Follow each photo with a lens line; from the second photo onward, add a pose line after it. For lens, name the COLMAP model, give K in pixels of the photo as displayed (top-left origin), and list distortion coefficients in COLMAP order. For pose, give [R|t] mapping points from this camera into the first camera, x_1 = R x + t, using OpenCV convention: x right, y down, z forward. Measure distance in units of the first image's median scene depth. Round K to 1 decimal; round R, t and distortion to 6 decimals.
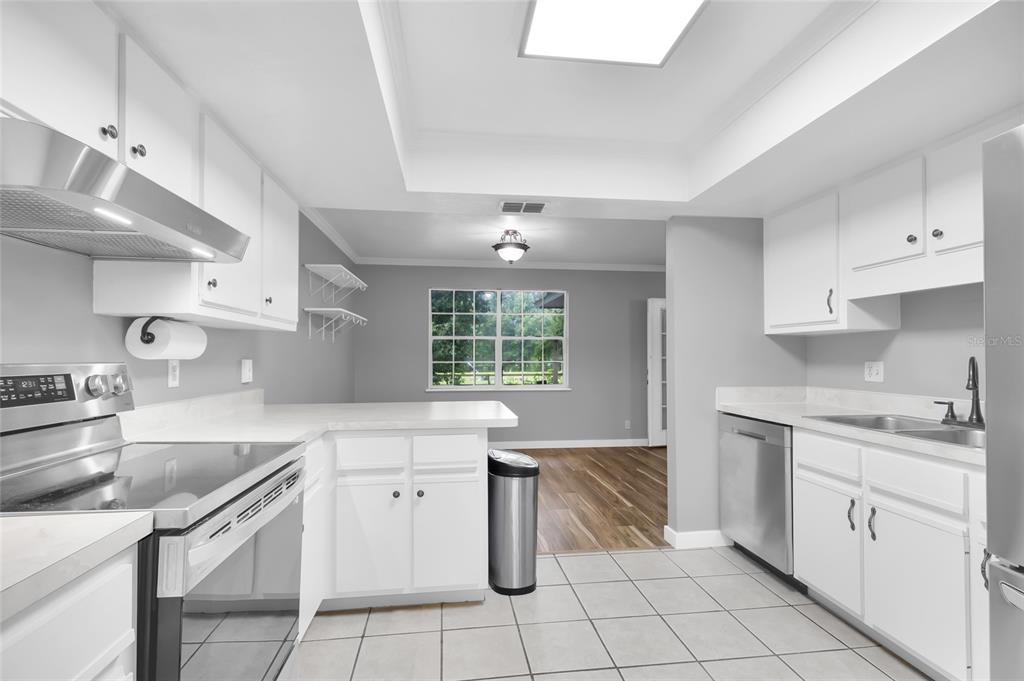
lens RADIAL K [[470.0, 0, 509.9], [0, 470.0, 347.2], [0, 0, 1]] dist [0.004930, -0.000770]
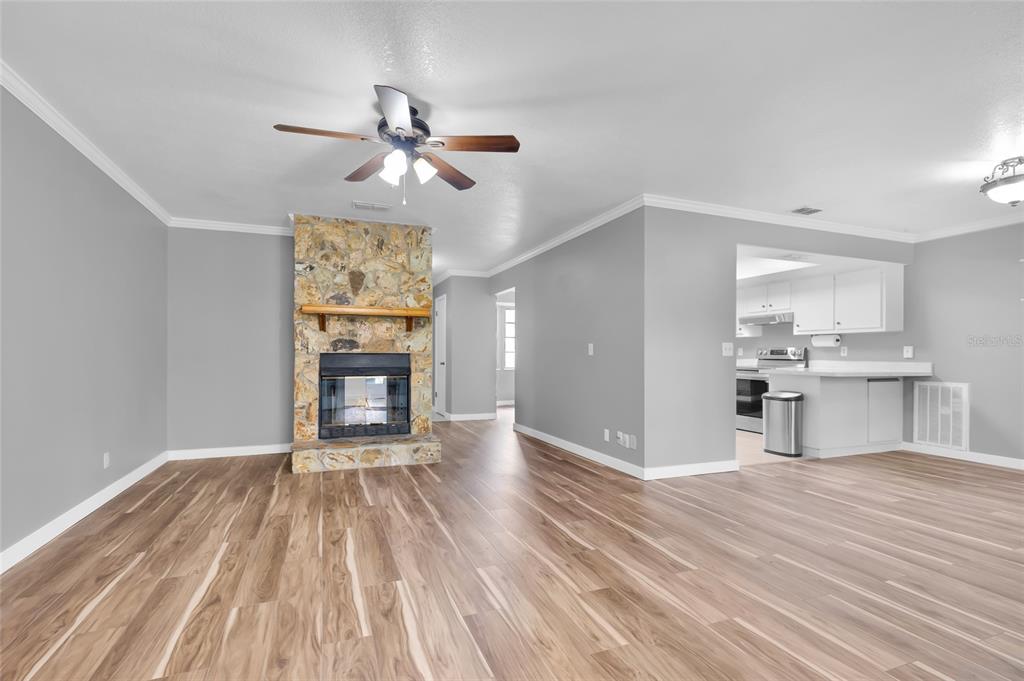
lens RADIAL K [[470.0, 0, 504.2], [0, 470.0, 349.2], [0, 0, 1]] dist [0.004930, -0.000770]
pose [[-0.972653, -0.010032, -0.232047, 1.068004], [-0.002073, 0.999402, -0.034514, 0.075039], [0.232255, -0.033089, -0.972092, 1.768970]]
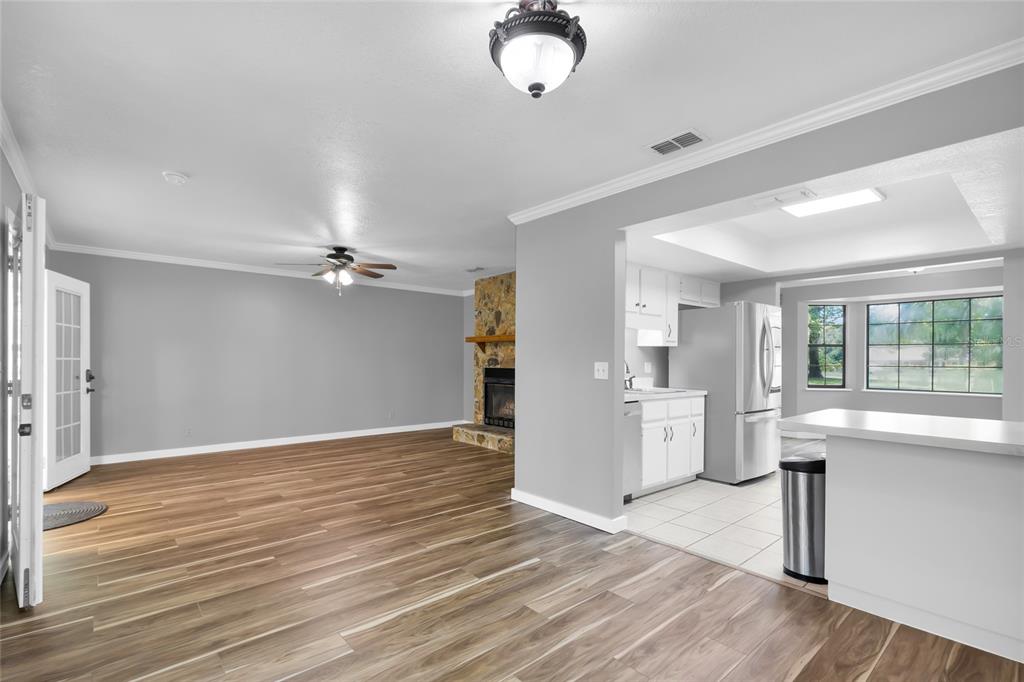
lens RADIAL K [[470.0, 0, 509.5], [0, 470.0, 350.1], [0, 0, 1]] dist [0.004930, -0.000770]
pose [[-0.553156, 0.011578, 0.832997, -0.336898], [-0.021561, 0.999370, -0.028209, 0.025761], [-0.832799, -0.033564, -0.552558, 1.422622]]
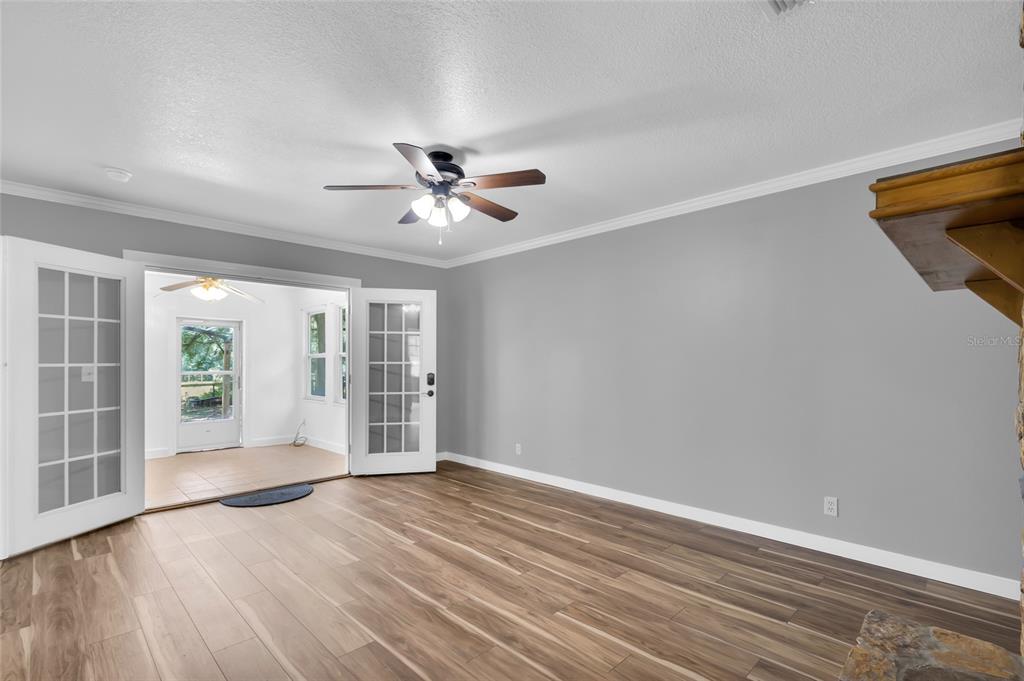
lens RADIAL K [[470.0, 0, 507.0], [0, 470.0, 344.1], [0, 0, 1]] dist [0.004930, -0.000770]
pose [[0.796443, 0.016730, 0.604482, 0.693974], [-0.010537, 0.999849, -0.013789, 0.005422], [-0.604621, 0.004613, 0.796500, 0.443575]]
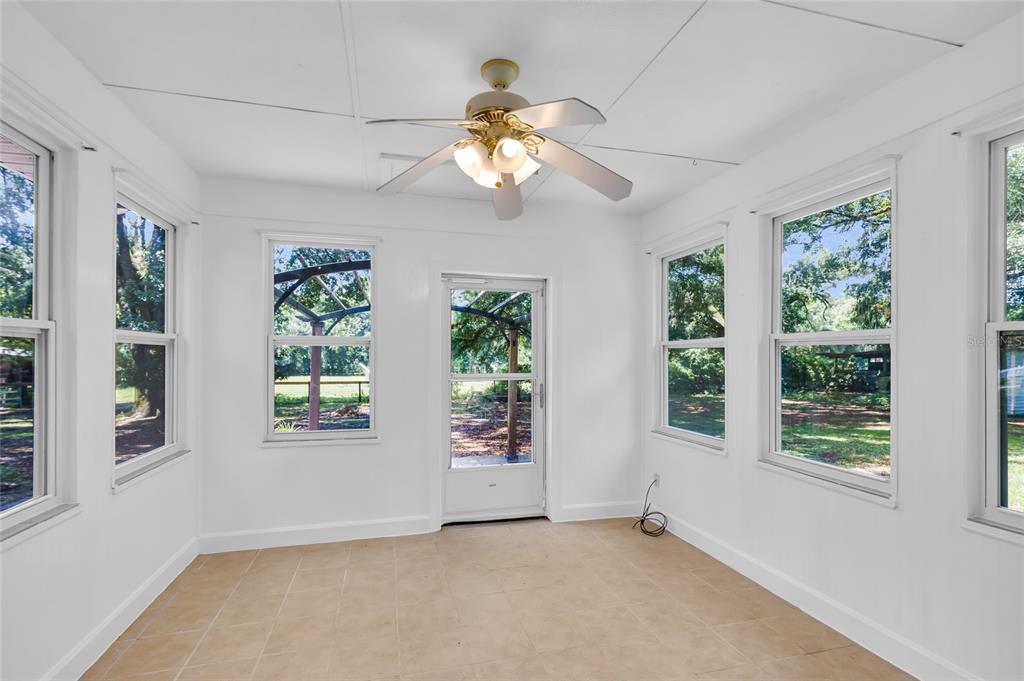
lens RADIAL K [[470.0, 0, 512.6], [0, 470.0, 350.6], [0, 0, 1]] dist [0.004930, -0.000770]
pose [[0.991102, 0.000517, 0.133107, 0.787940], [-0.002196, 0.999920, 0.012466, 0.036120], [-0.133090, -0.012648, 0.991023, 1.653340]]
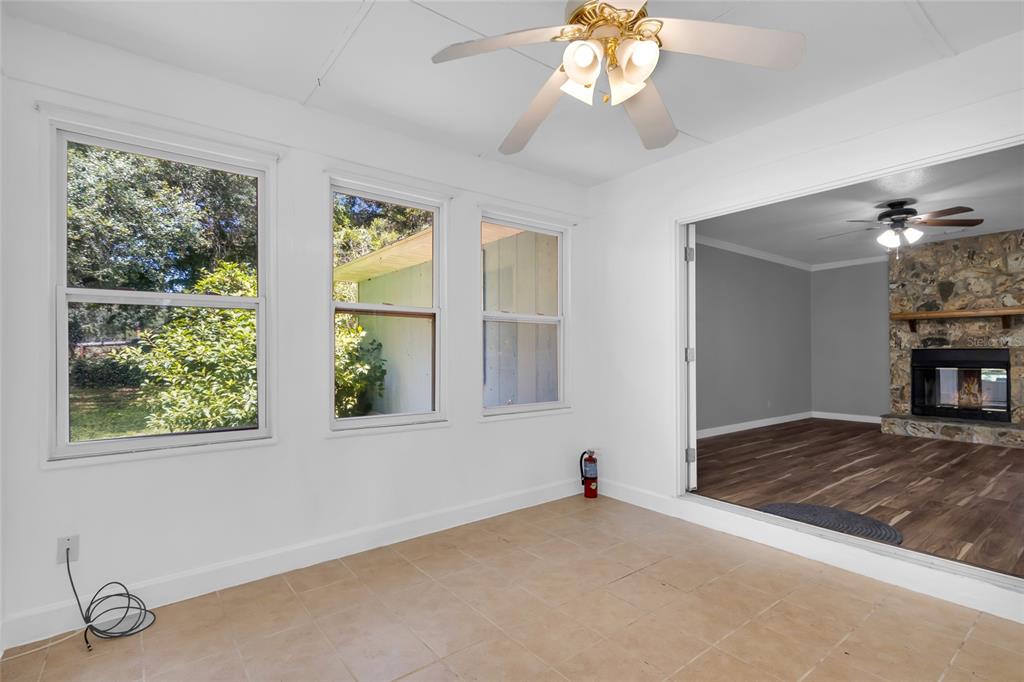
lens RADIAL K [[470.0, 0, 520.1], [0, 470.0, 352.3], [0, 0, 1]] dist [0.004930, -0.000770]
pose [[-0.495764, -0.002209, 0.868454, 0.522323], [-0.020759, 0.999741, -0.009308, 0.097199], [-0.868209, -0.022643, -0.495682, 2.419054]]
